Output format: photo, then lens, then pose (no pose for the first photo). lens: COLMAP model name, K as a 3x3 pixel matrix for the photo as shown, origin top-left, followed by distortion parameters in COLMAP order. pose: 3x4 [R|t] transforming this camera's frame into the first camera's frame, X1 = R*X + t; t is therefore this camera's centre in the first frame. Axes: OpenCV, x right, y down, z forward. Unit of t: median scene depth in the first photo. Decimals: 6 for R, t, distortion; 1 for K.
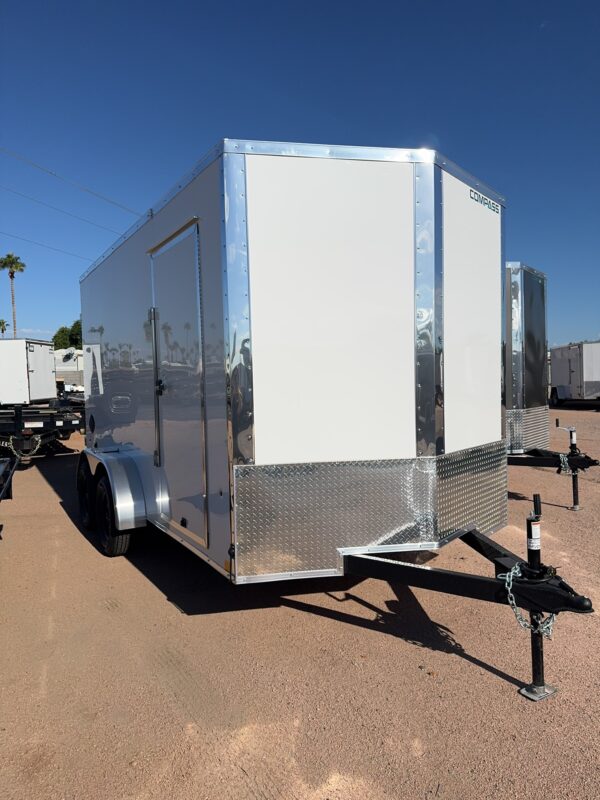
lens RADIAL K [[569.8, 0, 299.1], [0, 569.8, 392.3], [0, 0, 1]] dist [0.008892, 0.000002]
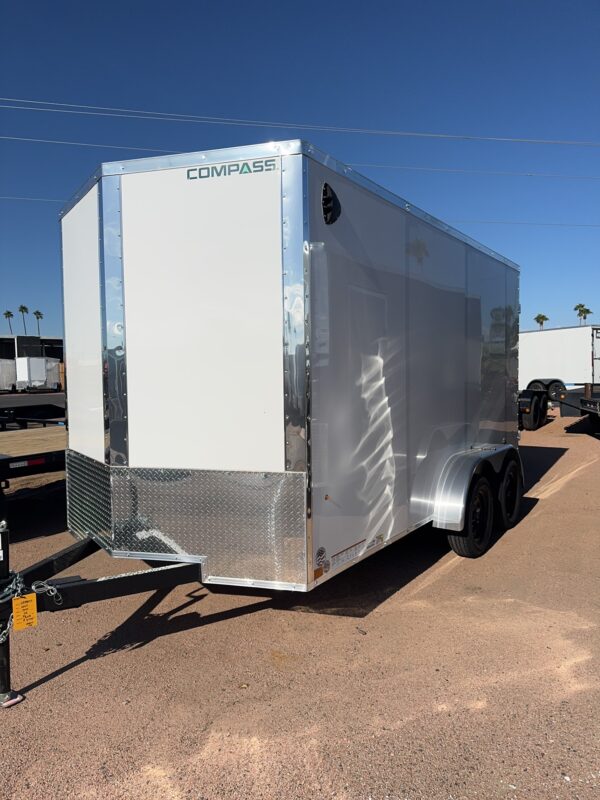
lens RADIAL K [[568.5, 0, 300.0], [0, 568.5, 400.0], [0, 0, 1]] dist [0.001109, 0.000449]
pose [[0.415355, 0.056908, -0.907878, 1.096743], [-0.017571, 0.998357, 0.054541, -0.057695], [0.909490, -0.006701, 0.415672, 0.753358]]
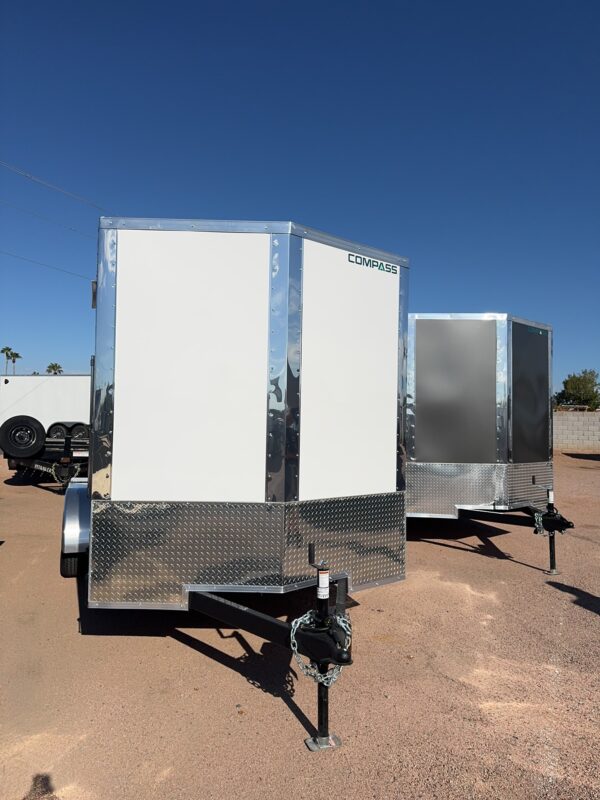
lens RADIAL K [[561.4, 0, 299.6], [0, 561.4, 394.4], [0, 0, 1]] dist [0.078780, -0.095542]
pose [[0.982923, 0.032187, -0.181180, 0.384811], [-0.044299, 0.997017, -0.063204, -0.020477], [0.178606, 0.070151, 0.981417, -0.033381]]
